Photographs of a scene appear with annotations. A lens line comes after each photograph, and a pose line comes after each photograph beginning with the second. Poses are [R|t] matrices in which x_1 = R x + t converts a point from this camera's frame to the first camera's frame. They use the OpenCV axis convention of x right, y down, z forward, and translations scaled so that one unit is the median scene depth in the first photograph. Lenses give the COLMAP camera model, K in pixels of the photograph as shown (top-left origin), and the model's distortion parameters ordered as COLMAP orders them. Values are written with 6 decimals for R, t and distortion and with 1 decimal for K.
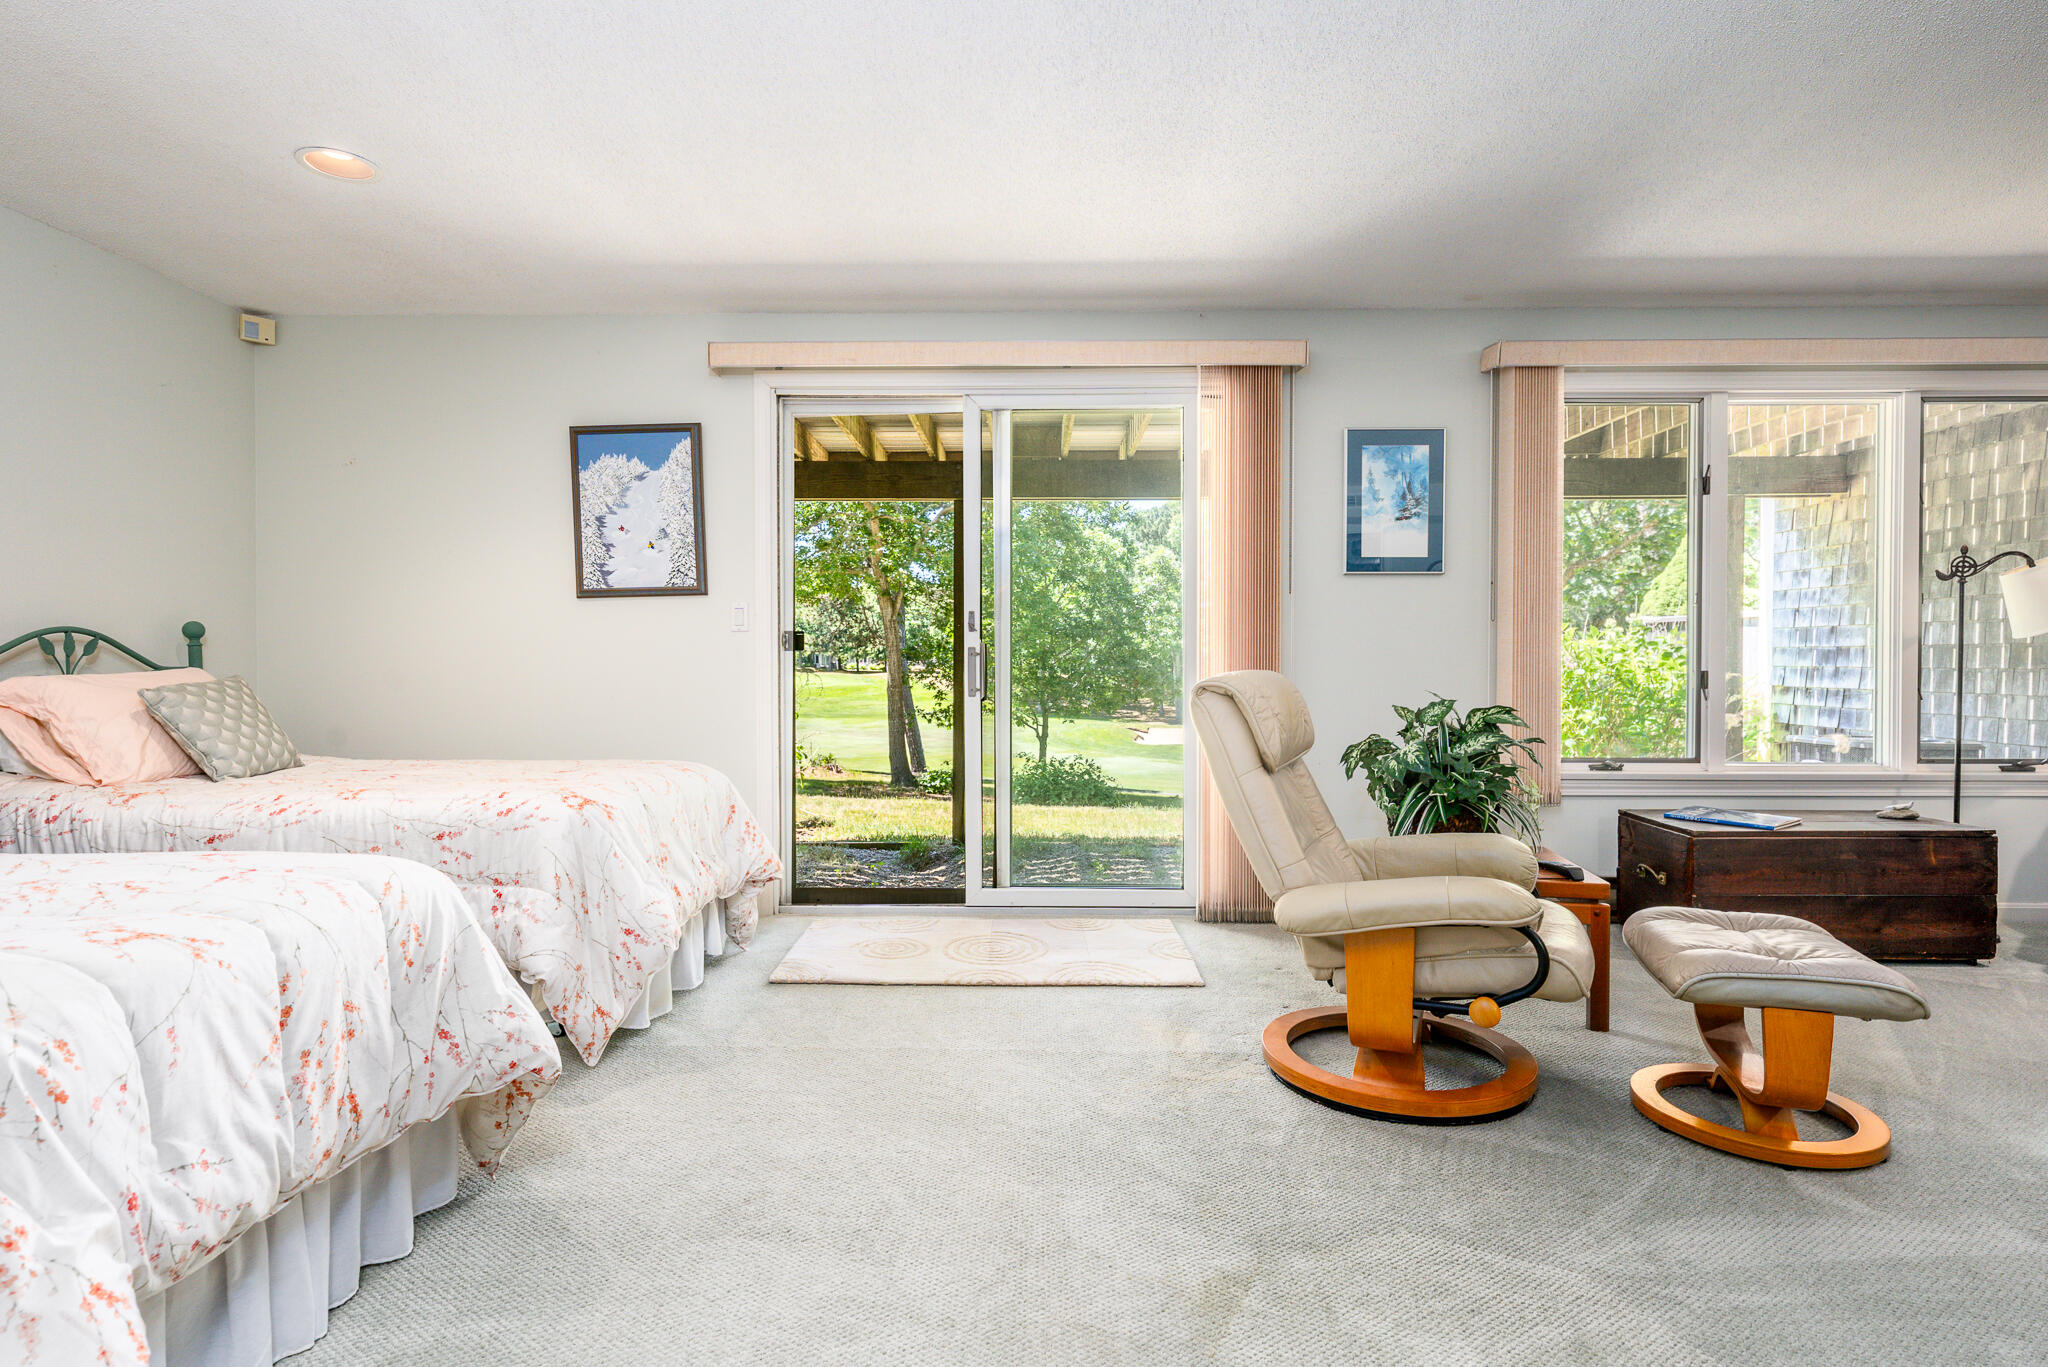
lens RADIAL K [[1024.4, 0, 1022.5], [0, 1024.4, 678.4], [0, 0, 1]] dist [0.001706, -0.001621]
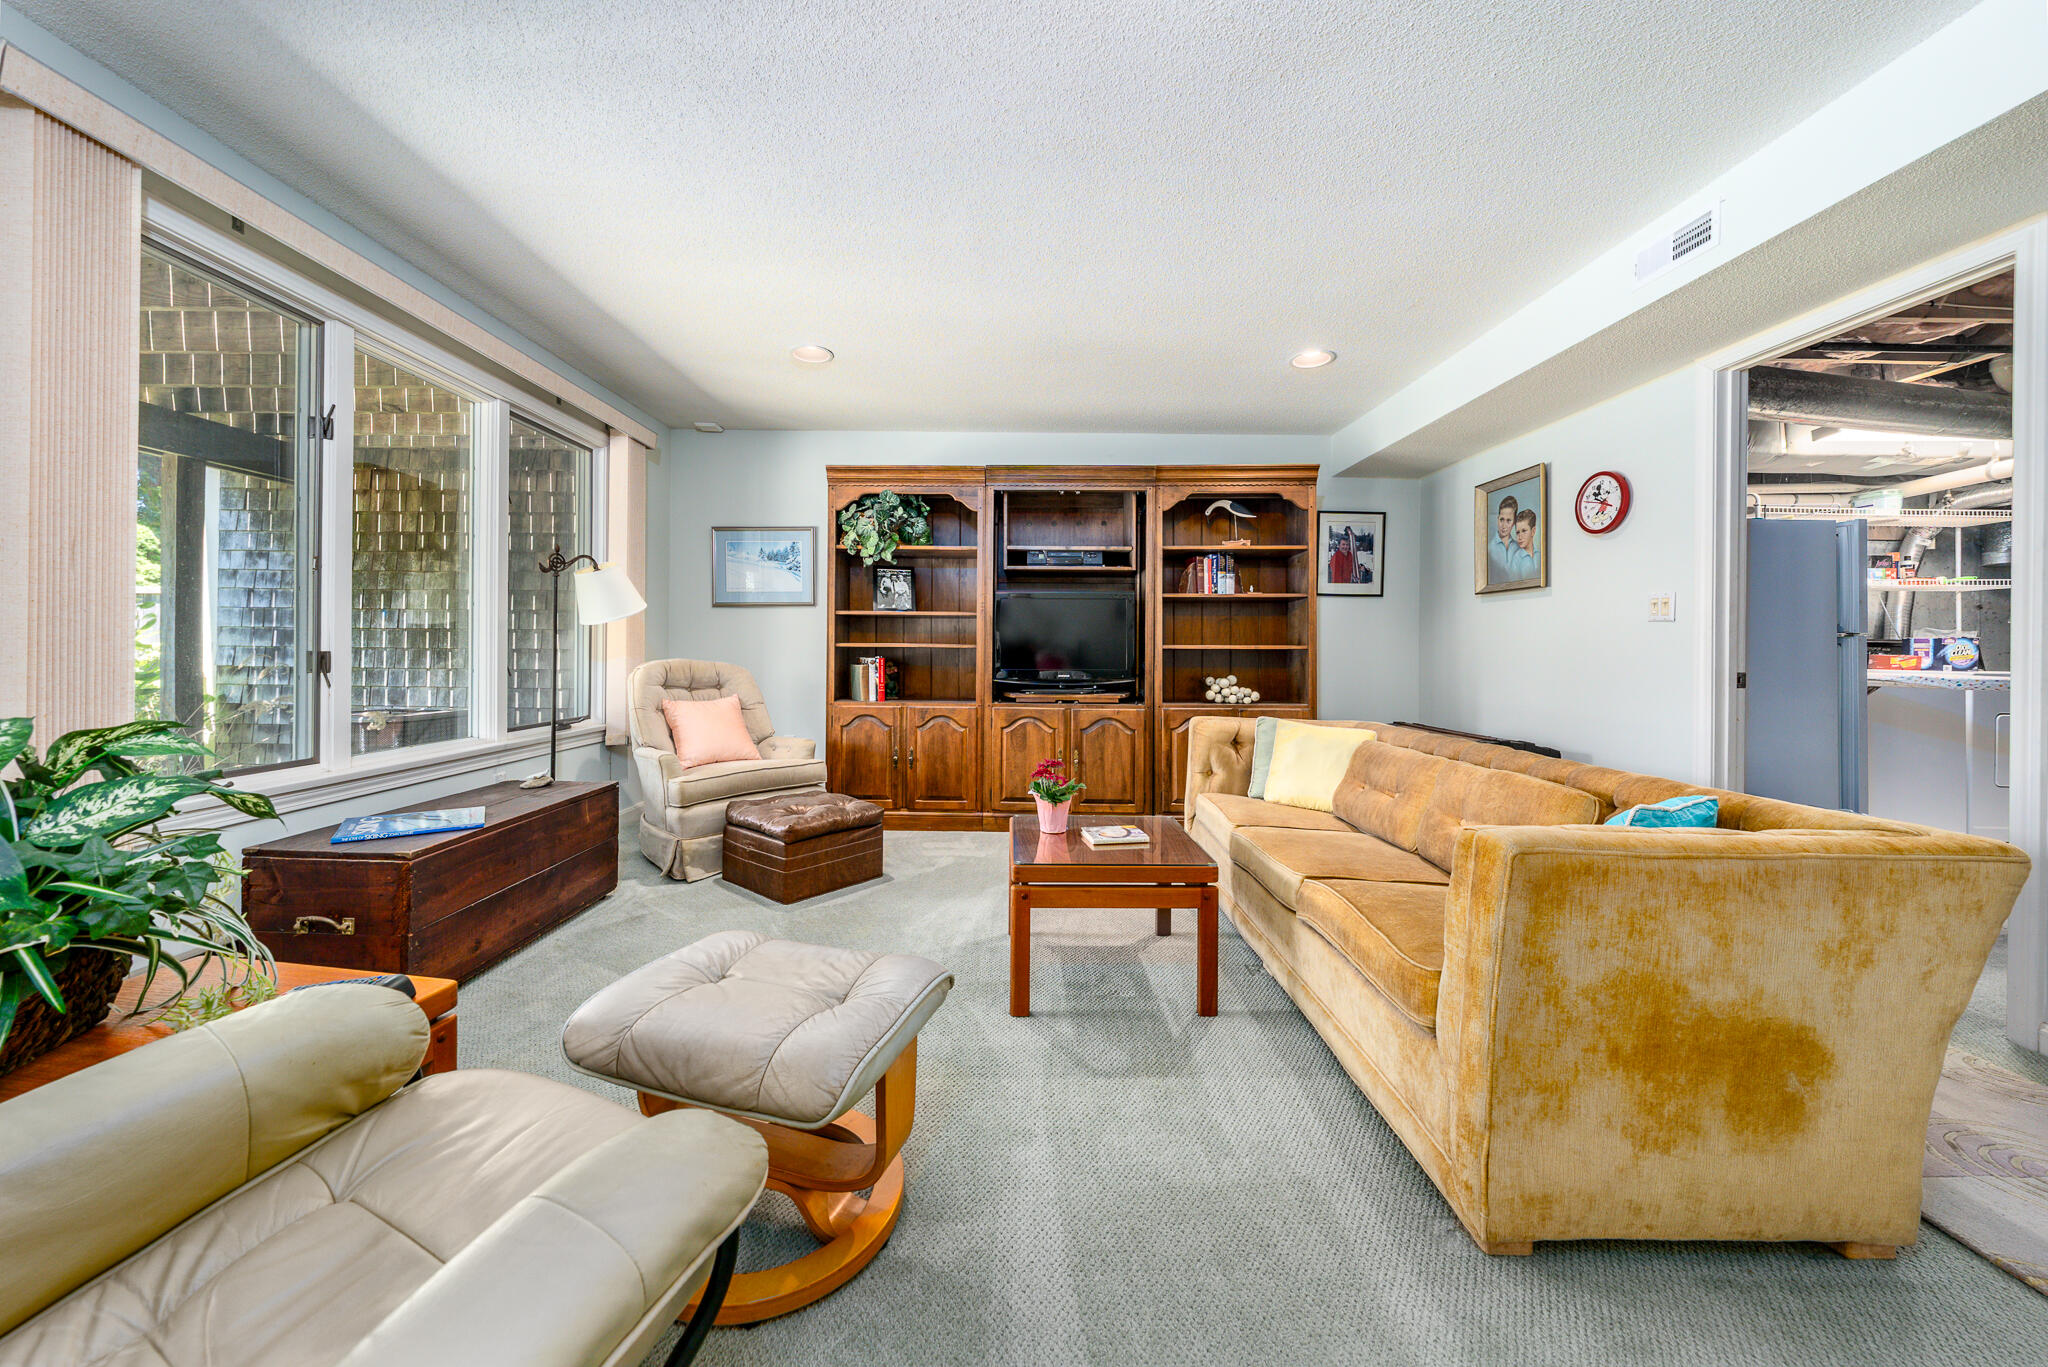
lens RADIAL K [[713.2, 0, 1020.8], [0, 713.2, 648.5], [0, 0, 1]] dist [-0.000382, -0.000031]
pose [[-0.014704, 0.000932, 0.999891, 0.054967], [0.008553, 0.999963, -0.000806, -0.002963], [-0.999855, 0.008540, -0.014712, 0.306277]]
